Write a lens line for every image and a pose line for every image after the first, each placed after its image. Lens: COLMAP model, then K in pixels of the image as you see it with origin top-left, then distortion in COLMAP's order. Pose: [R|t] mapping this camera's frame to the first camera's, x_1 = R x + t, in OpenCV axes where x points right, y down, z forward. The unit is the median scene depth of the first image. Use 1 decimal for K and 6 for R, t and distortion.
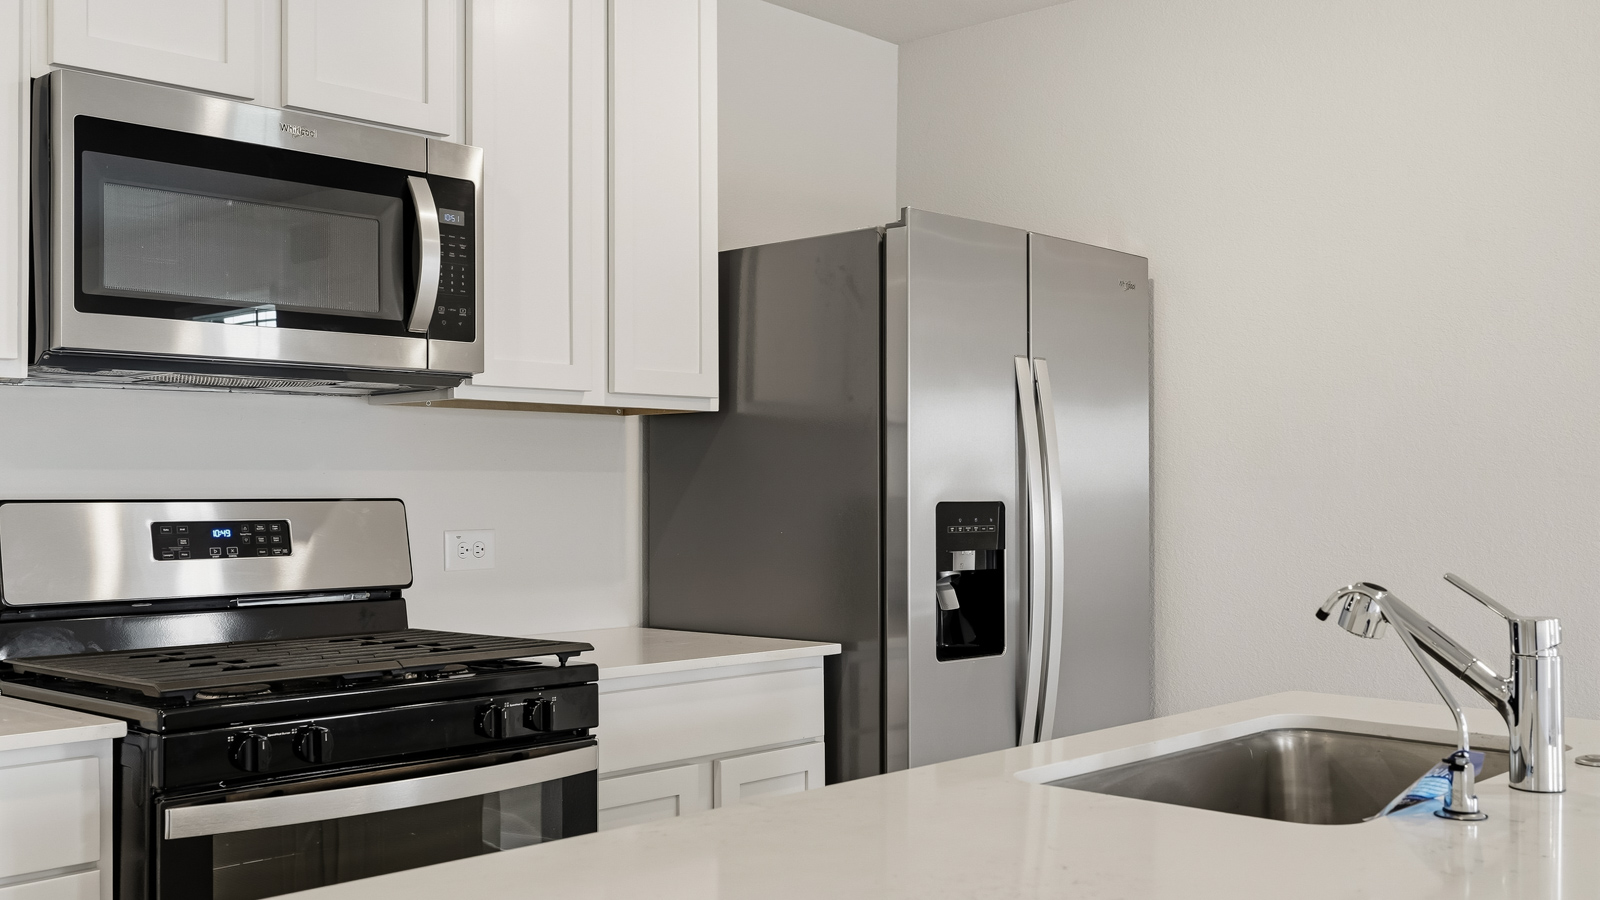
lens RADIAL K [[1587.8, 0, 800.5], [0, 1587.8, 471.6], [0, 0, 1]] dist [0.011716, 0.012921]
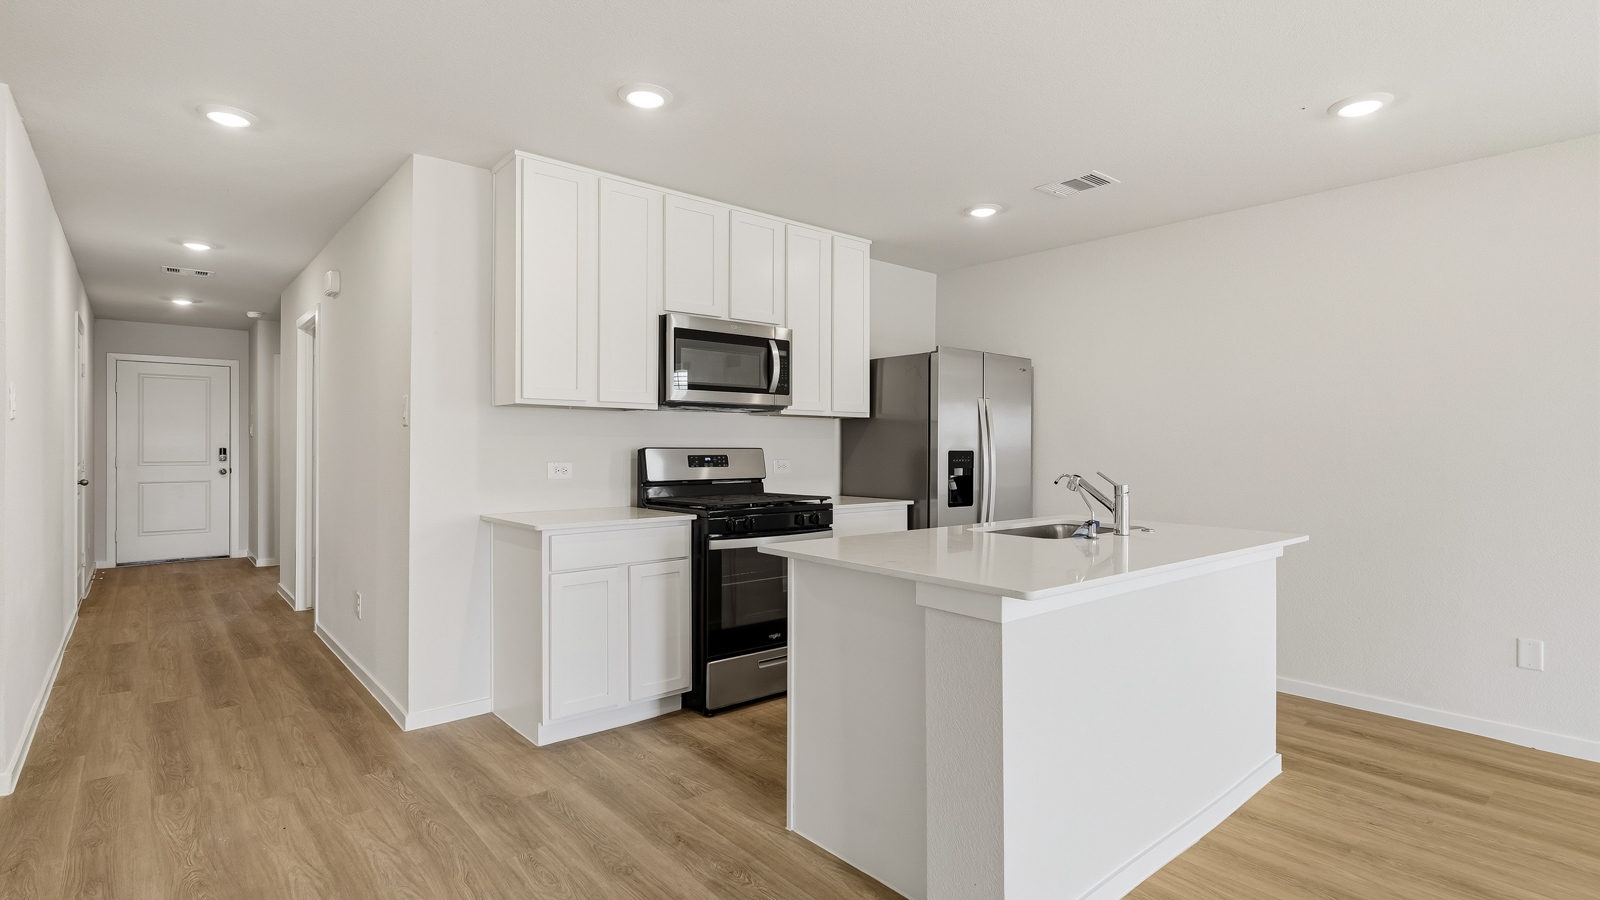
lens RADIAL K [[765.9, 0, 800.0], [0, 765.9, 450.0], [0, 0, 1]] dist [-0.001116, 0.000516]
pose [[0.993335, 0.006973, -0.115051, -0.020711], [-0.005054, 0.999843, 0.016960, -0.003871], [0.115151, -0.016266, 0.993215, -0.405889]]
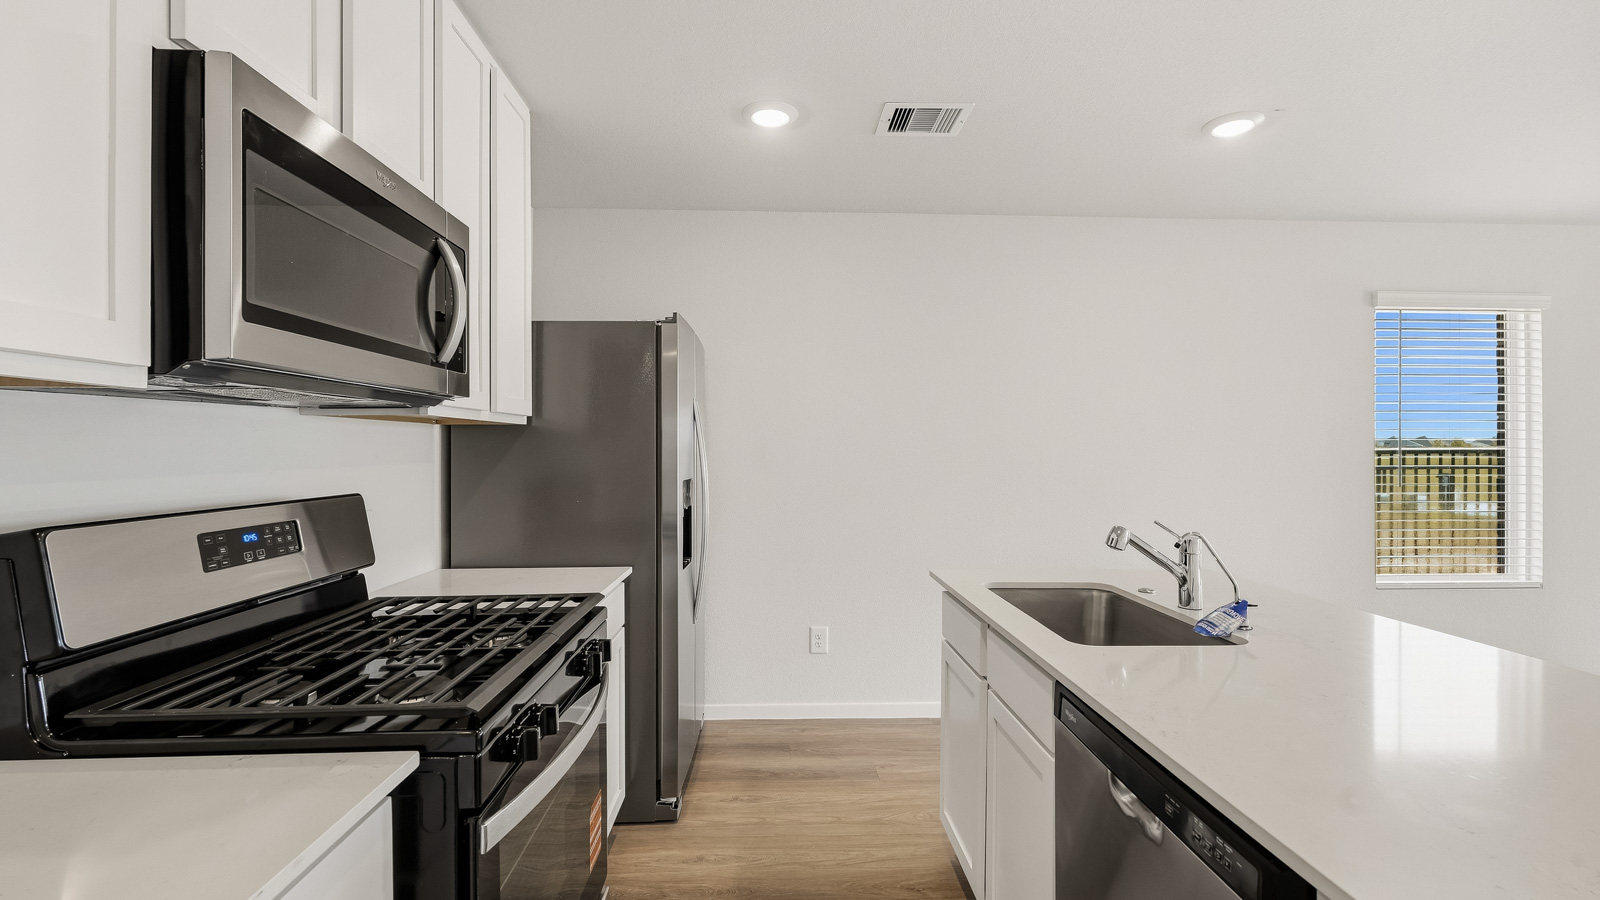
lens RADIAL K [[704.8, 0, 800.0], [0, 704.8, 450.0], [0, 0, 1]] dist [0.001666, 0.000578]
pose [[0.702706, 0.000391, 0.711480, -0.417474], [-0.009497, 0.999916, 0.008830, -0.025884], [-0.711417, -0.012962, 0.702651, 0.387288]]
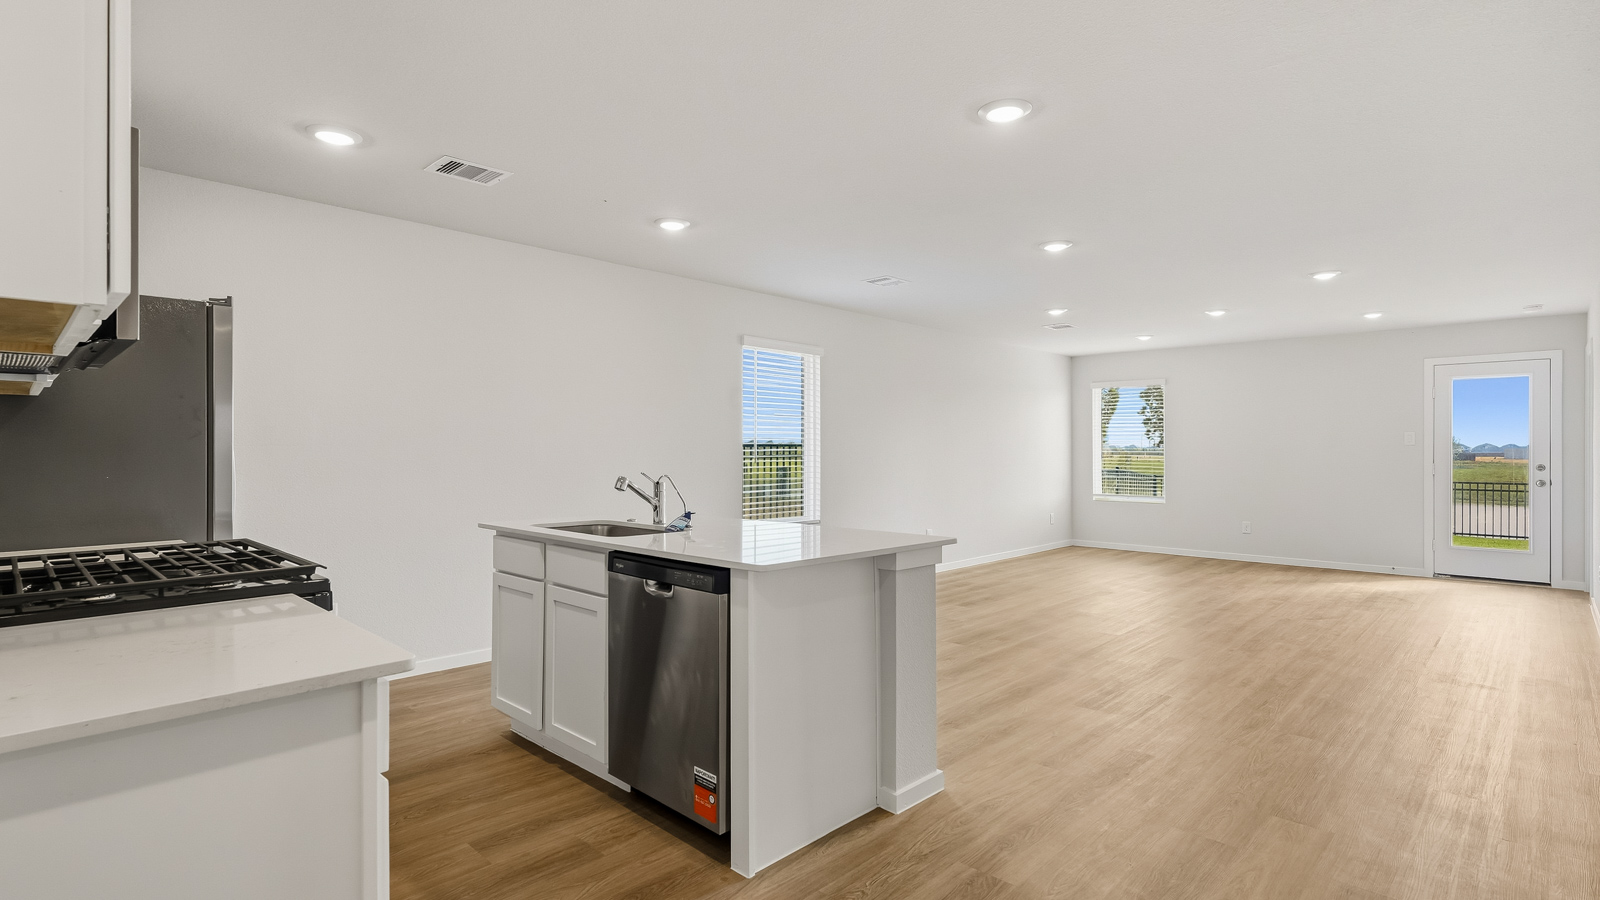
lens RADIAL K [[765.9, 0, 800.0], [0, 765.9, 450.0], [0, 0, 1]] dist [-0.001116, 0.000516]
pose [[0.018141, 0.001386, 0.999834, -0.868902], [-0.012714, 0.999919, -0.001155, 0.004048], [-0.999755, -0.012691, 0.018157, 0.349381]]
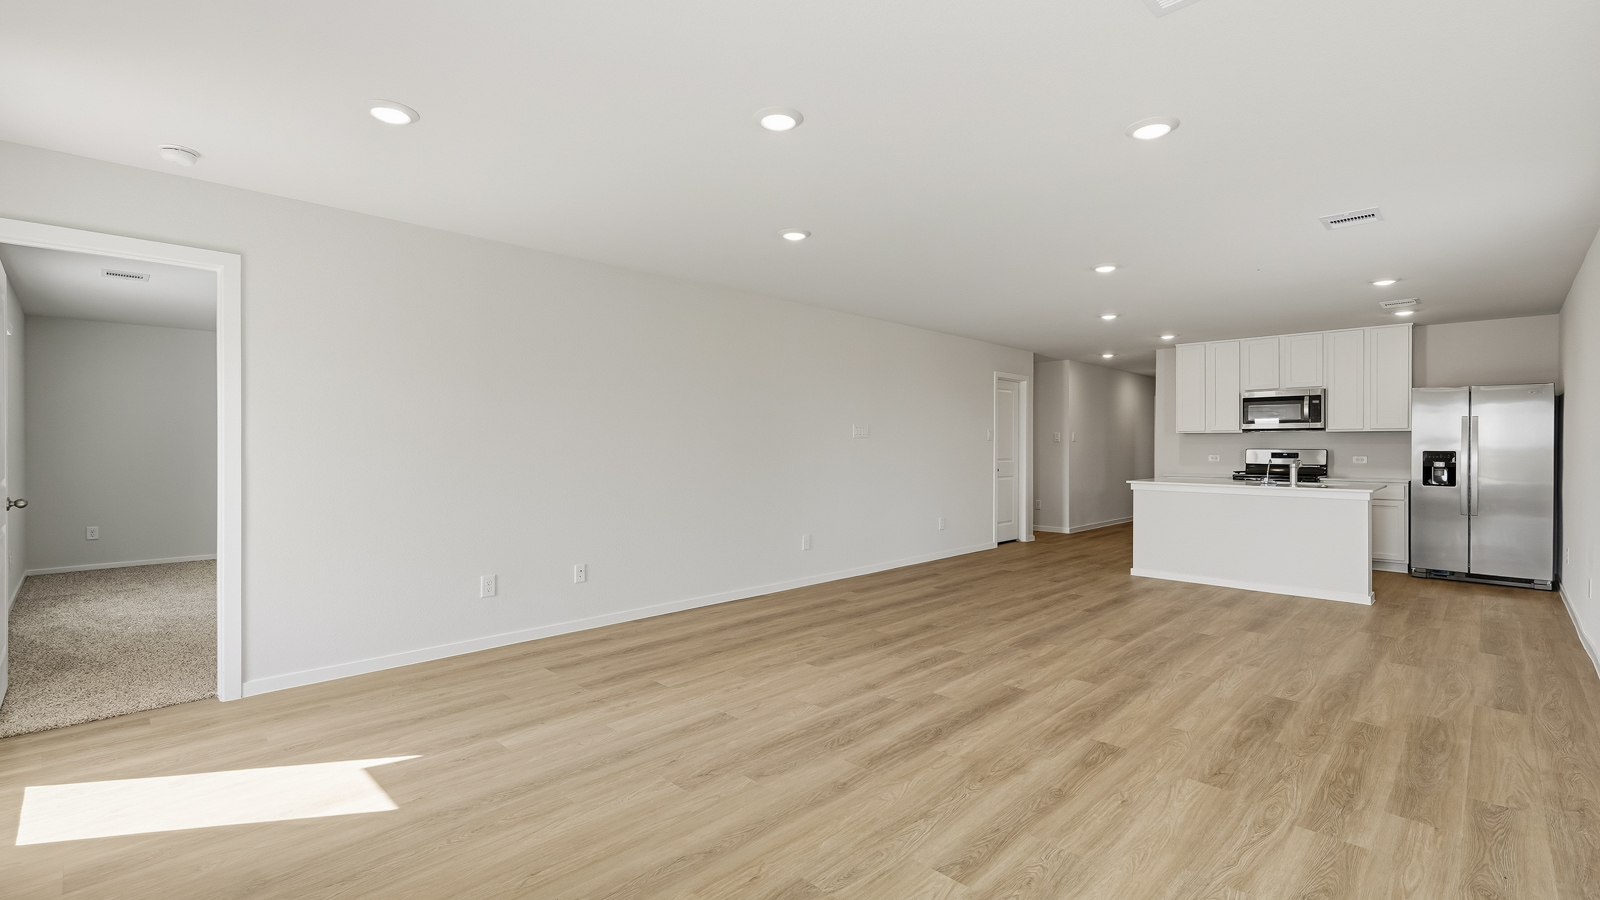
lens RADIAL K [[704.8, 0, 800.0], [0, 704.8, 450.0], [0, 0, 1]] dist [0.001666, 0.000578]
pose [[-0.030064, 0.005128, -0.999535, 2.387465], [0.007800, 0.999958, 0.004895, -0.008142], [0.999518, -0.007649, -0.030103, -0.812814]]
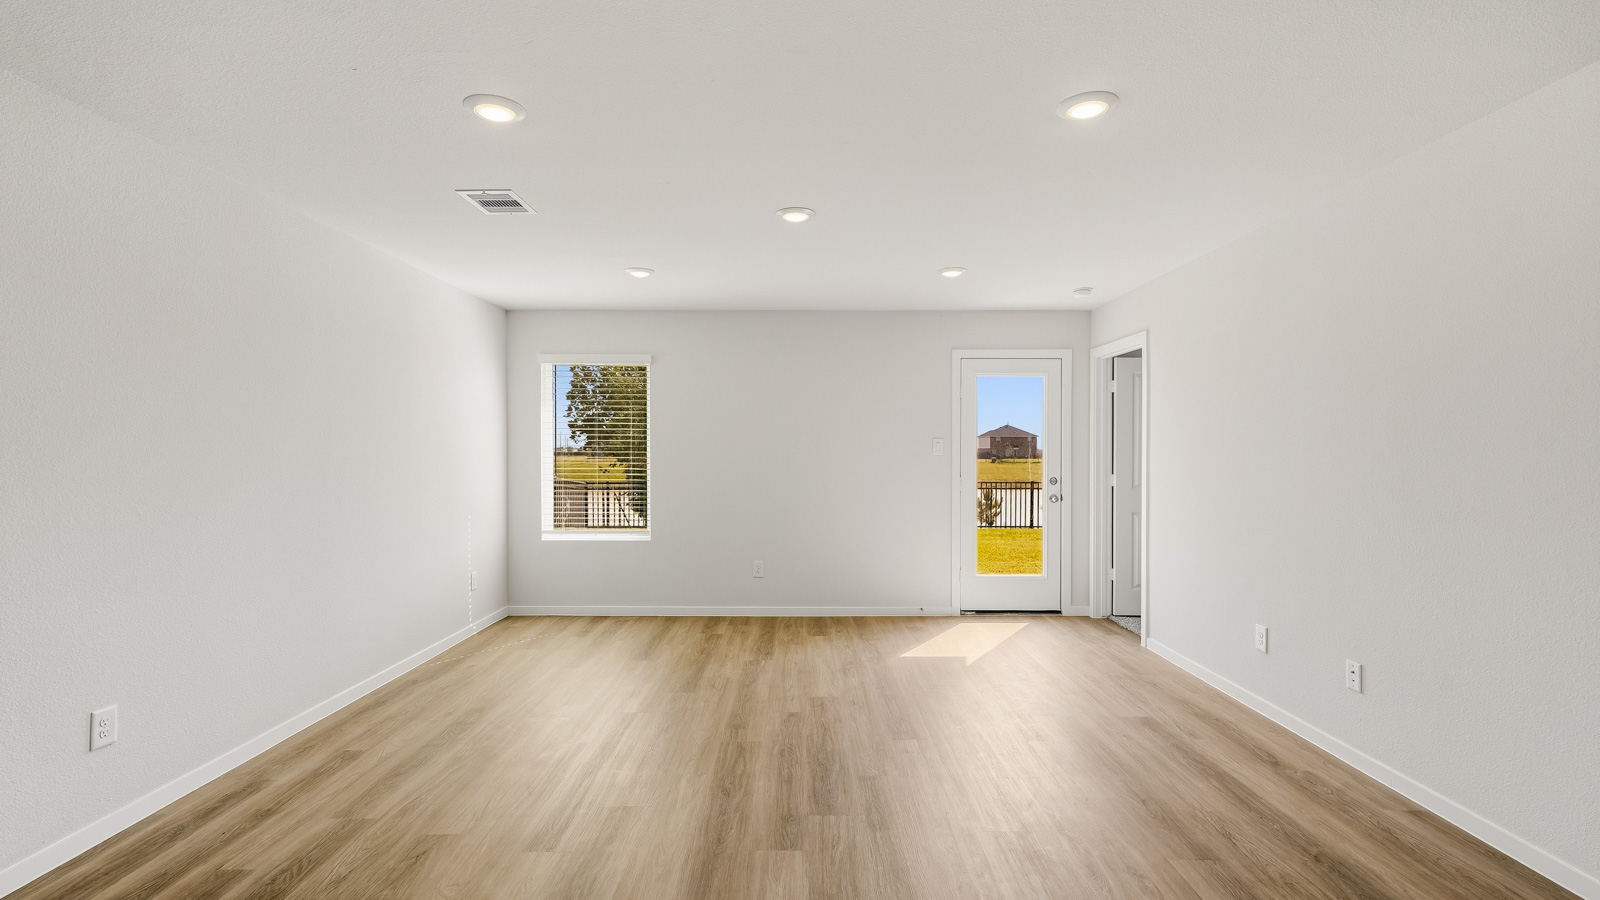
lens RADIAL K [[704.8, 0, 800.0], [0, 704.8, 450.0], [0, 0, 1]] dist [0.001666, 0.000578]
pose [[-0.676903, 0.002085, 0.736069, 0.599749], [-0.007651, 0.999922, -0.009868, -0.033766], [-0.736033, -0.012311, -0.676834, -0.080551]]
